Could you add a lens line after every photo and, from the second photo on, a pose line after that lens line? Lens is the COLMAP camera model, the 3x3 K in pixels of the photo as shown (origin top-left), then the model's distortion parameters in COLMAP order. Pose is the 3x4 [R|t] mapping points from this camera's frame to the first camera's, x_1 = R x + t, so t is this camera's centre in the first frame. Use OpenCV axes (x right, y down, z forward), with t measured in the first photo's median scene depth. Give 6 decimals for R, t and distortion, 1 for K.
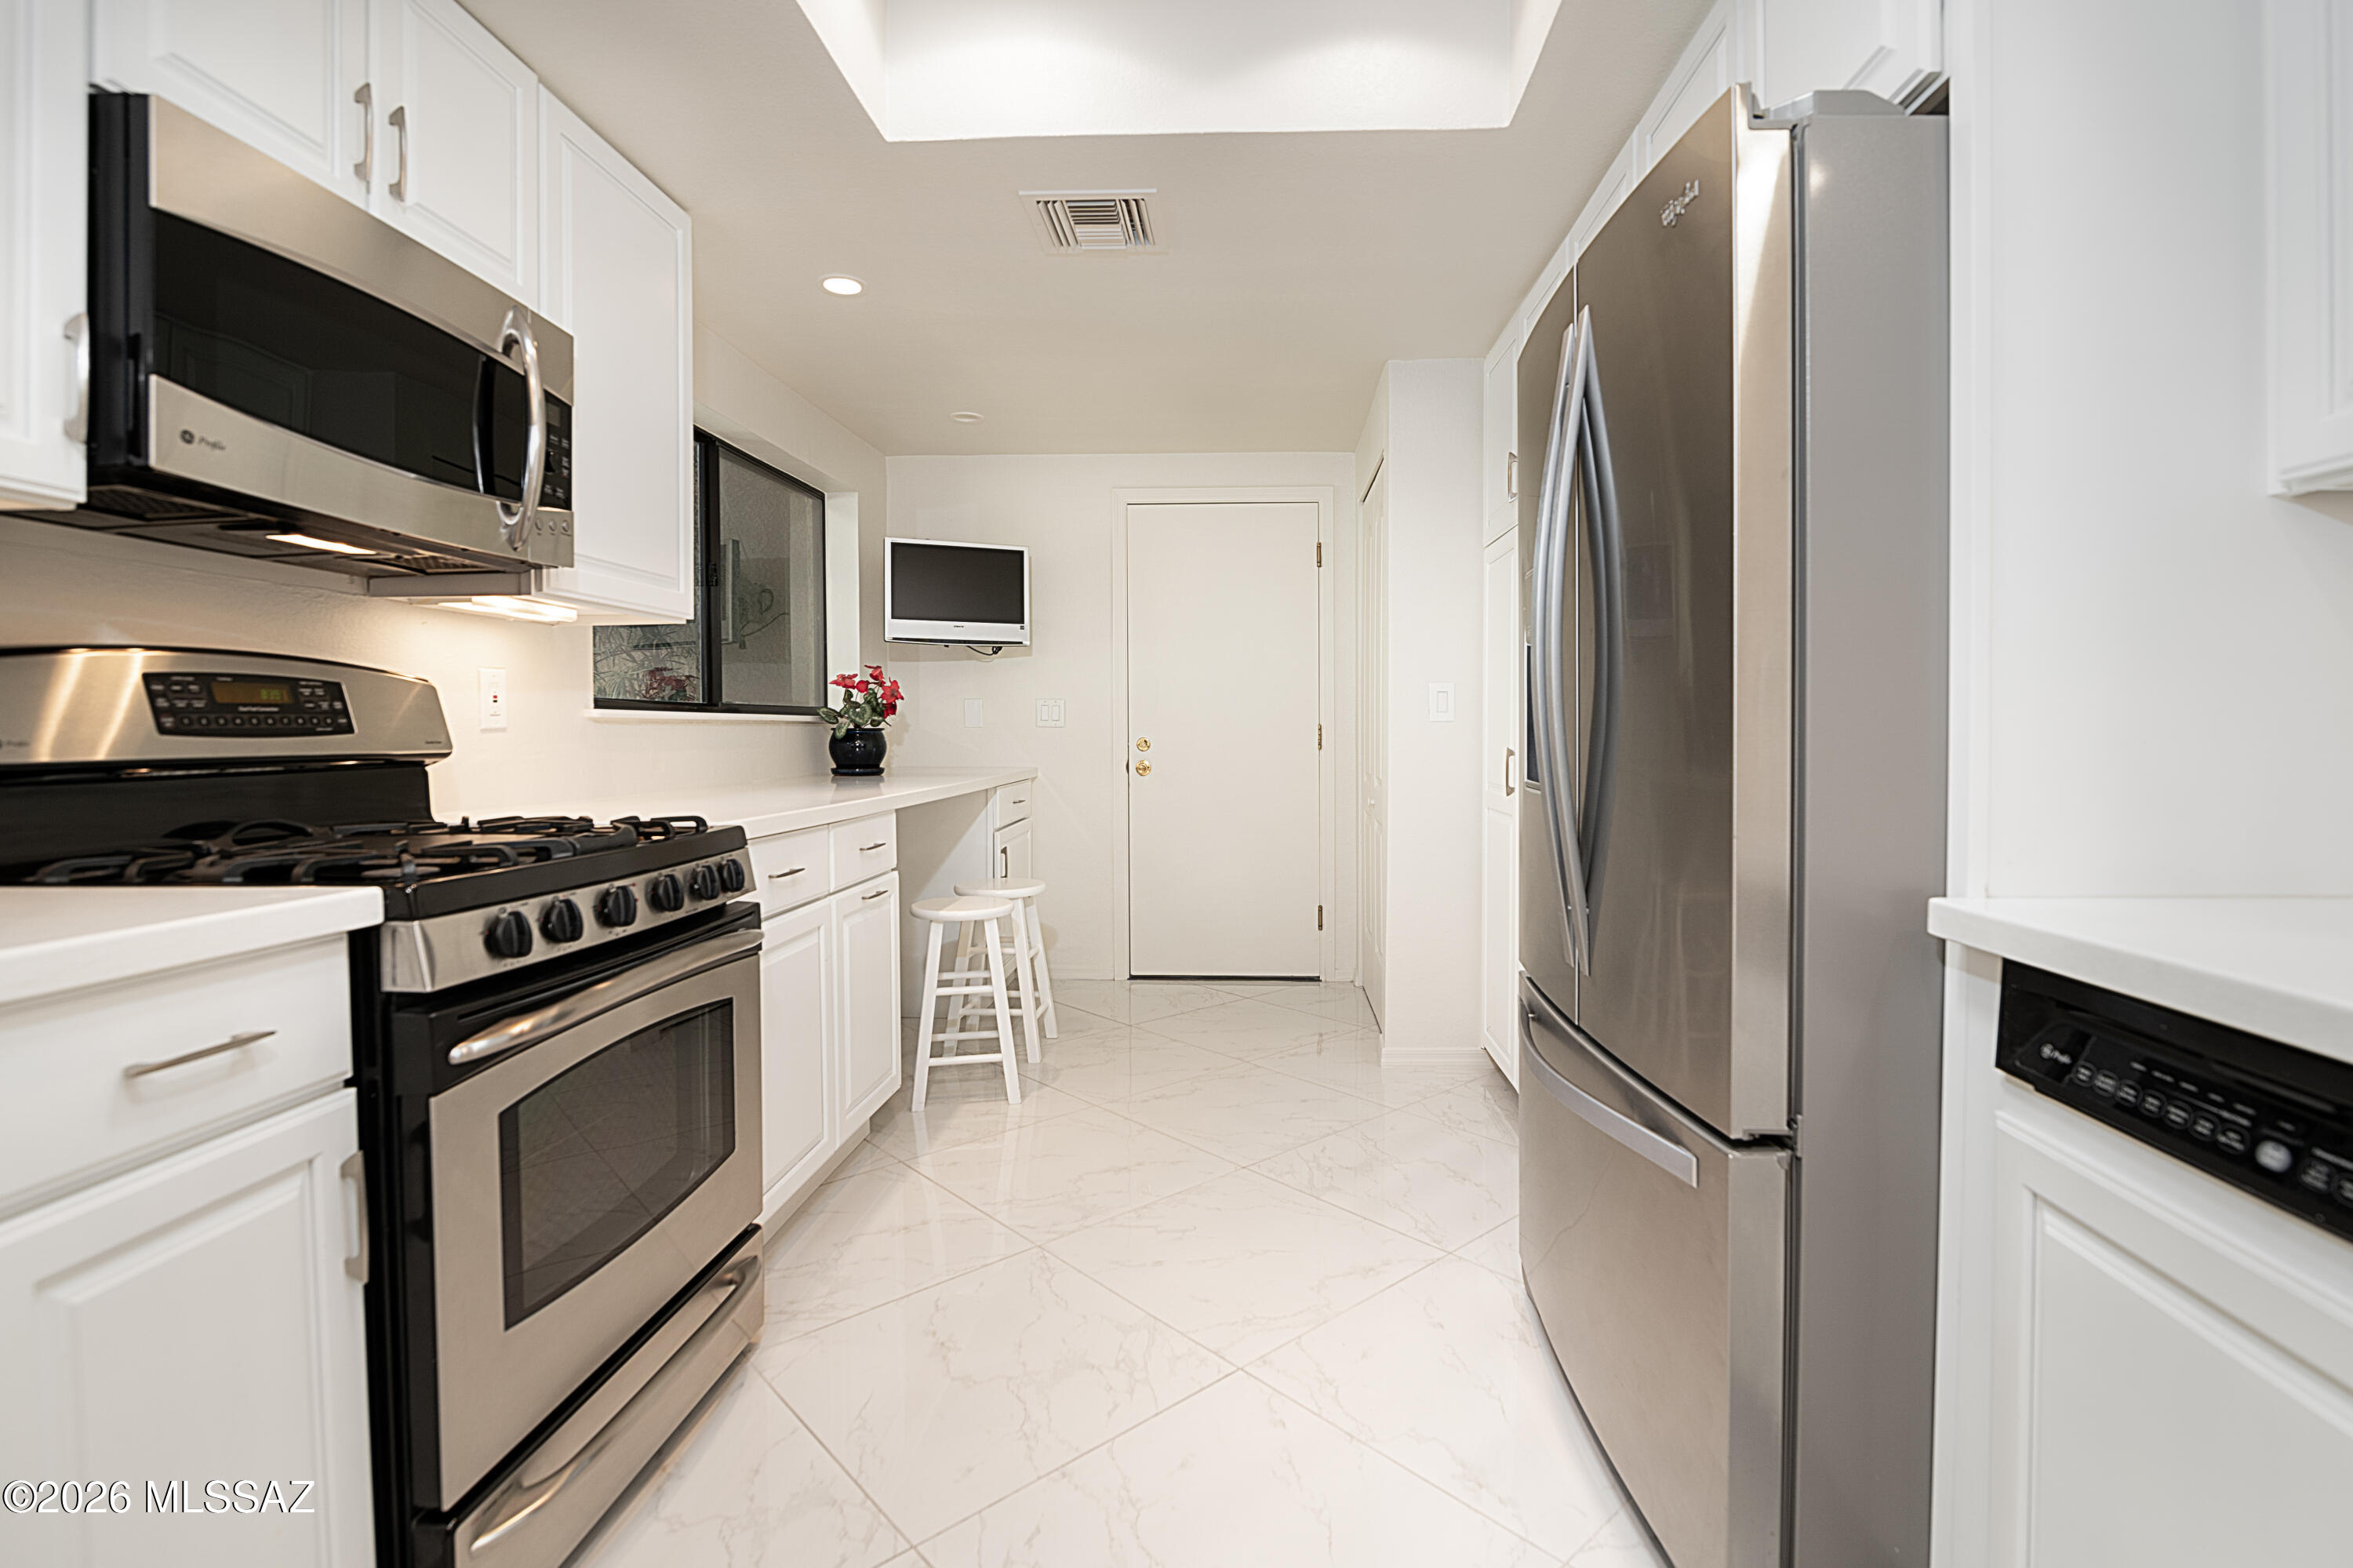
lens RADIAL K [[1124.2, 0, 1194.5], [0, 1124.2, 748.4], [0, 0, 1]] dist [-0.028019, 0.001599]
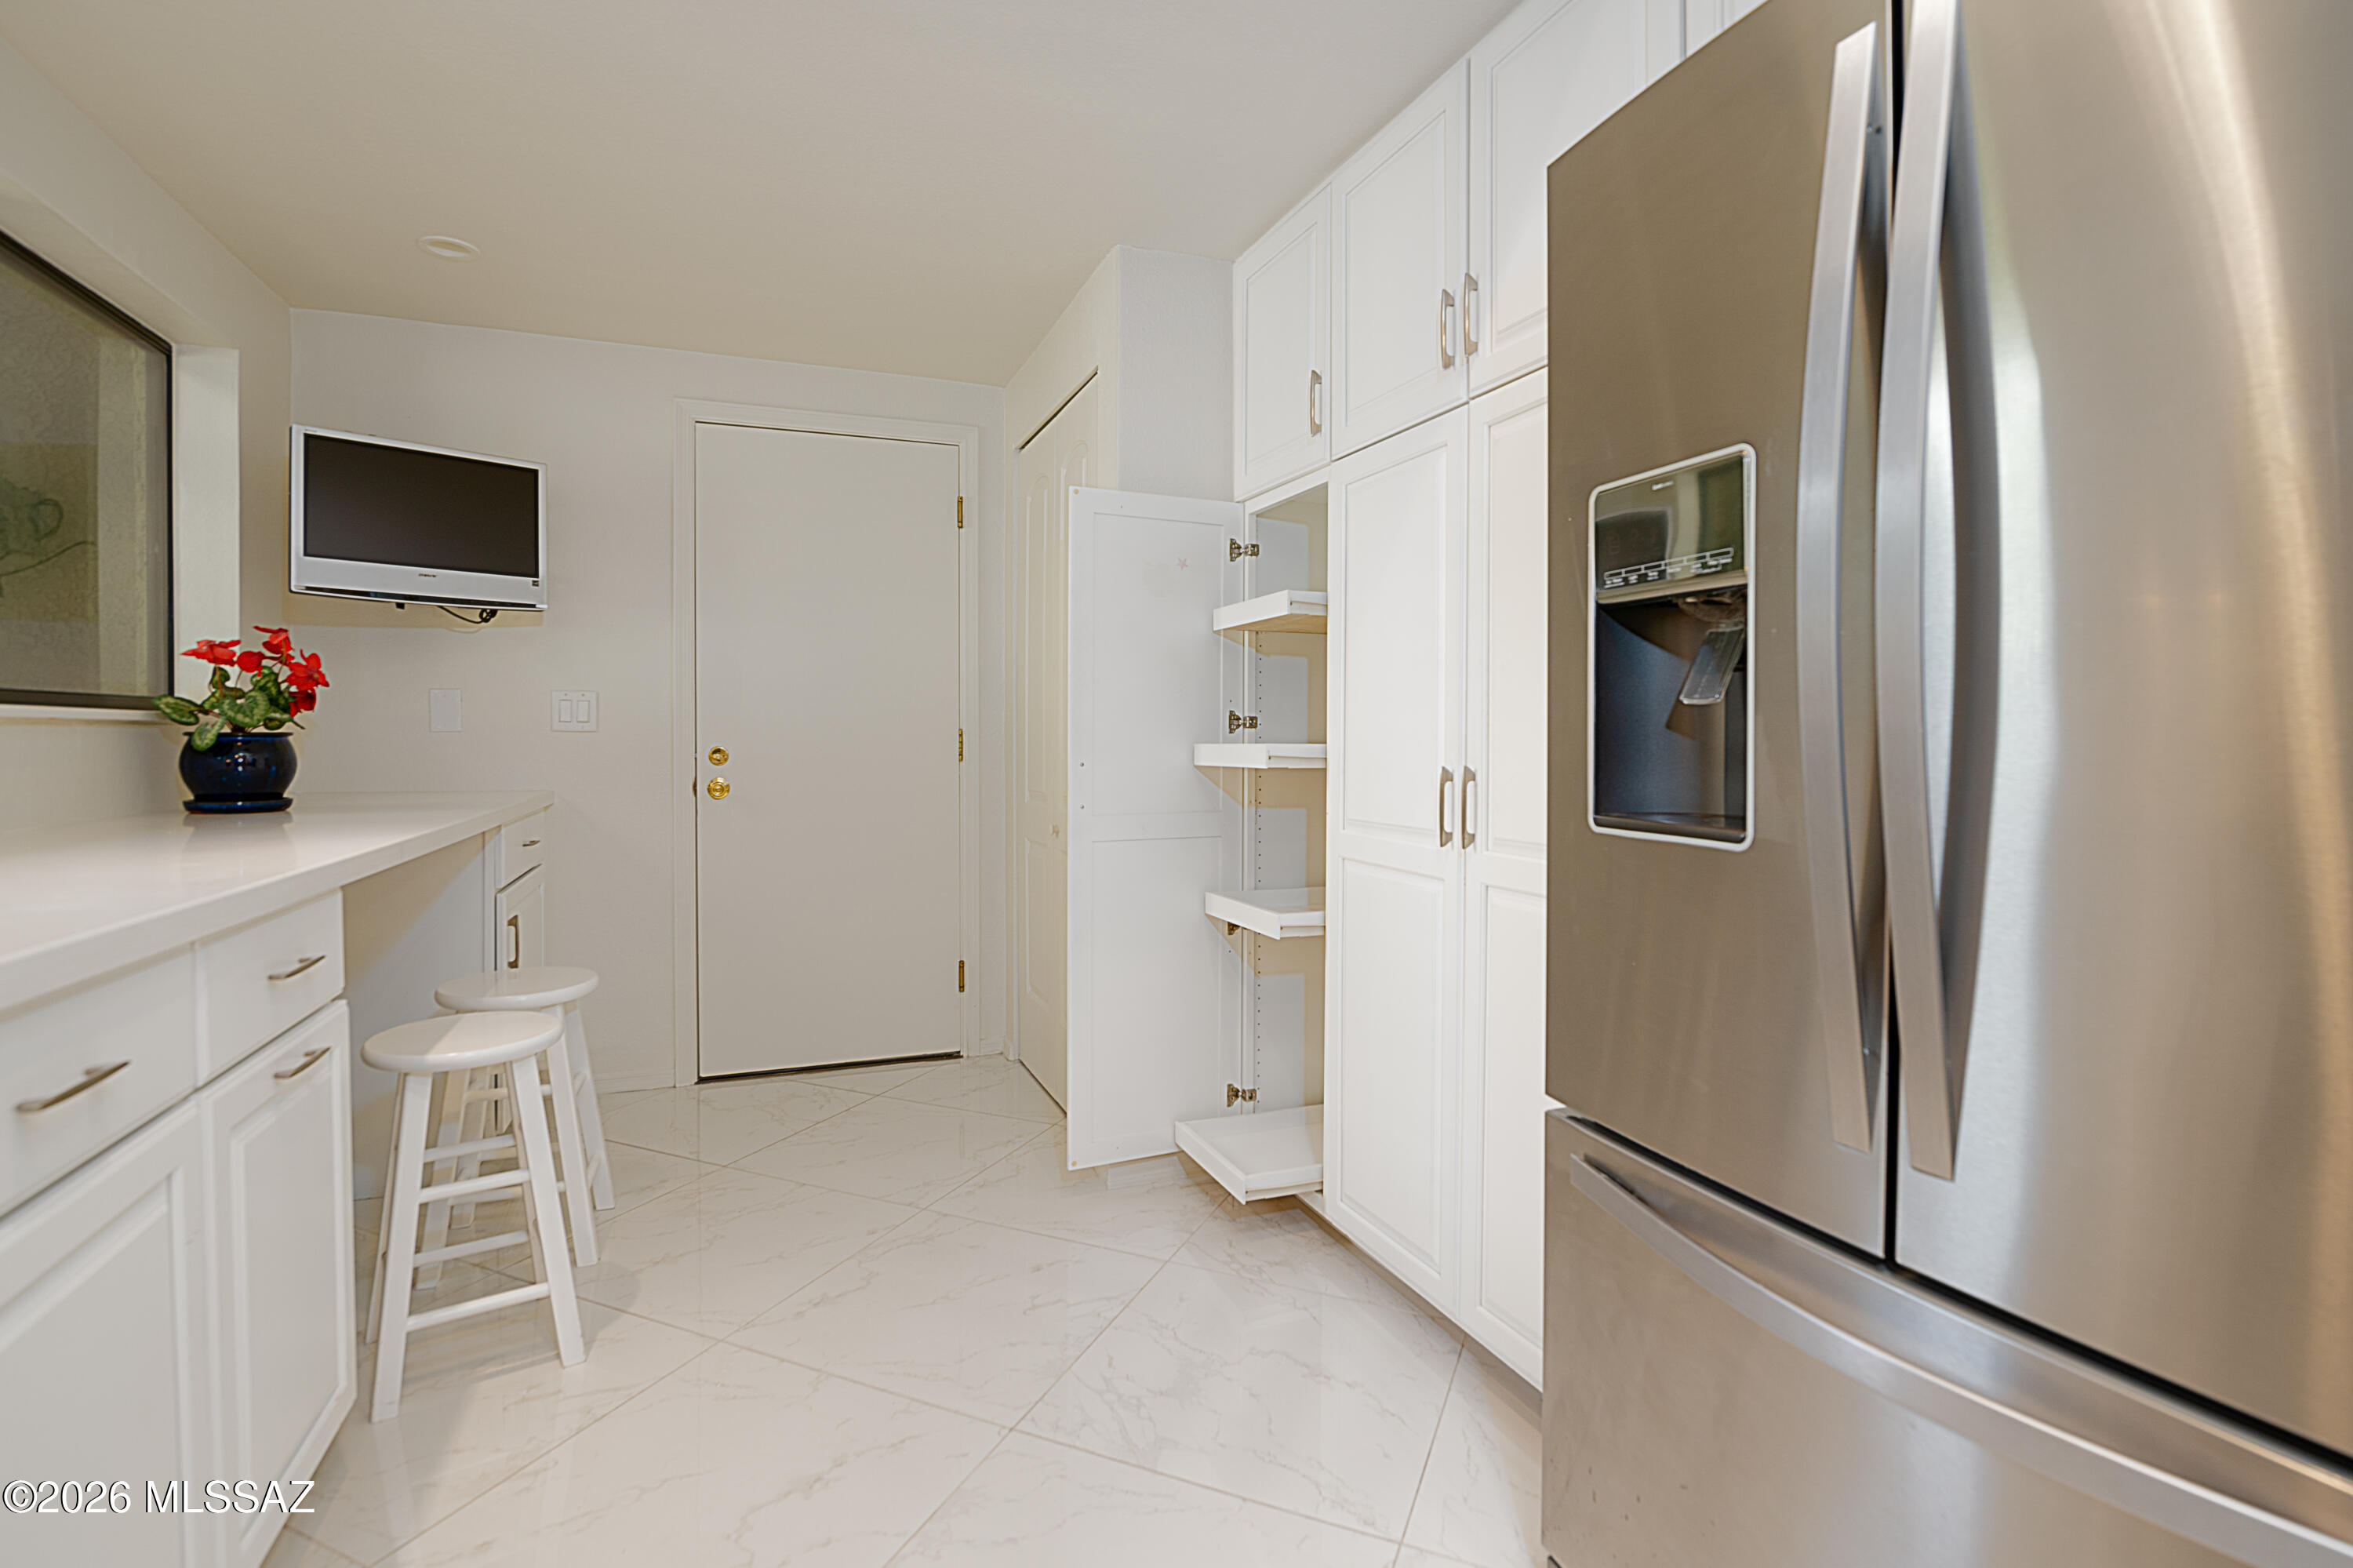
lens RADIAL K [[1124.2, 0, 1165.4], [0, 1124.2, 743.4], [0, 0, 1]] dist [-0.028019, 0.001599]
pose [[0.911347, 0.000580, 0.411638, -0.092577], [0.002040, 0.999980, -0.005925, -0.007513], [-0.411633, 0.006239, 0.911328, 0.263020]]
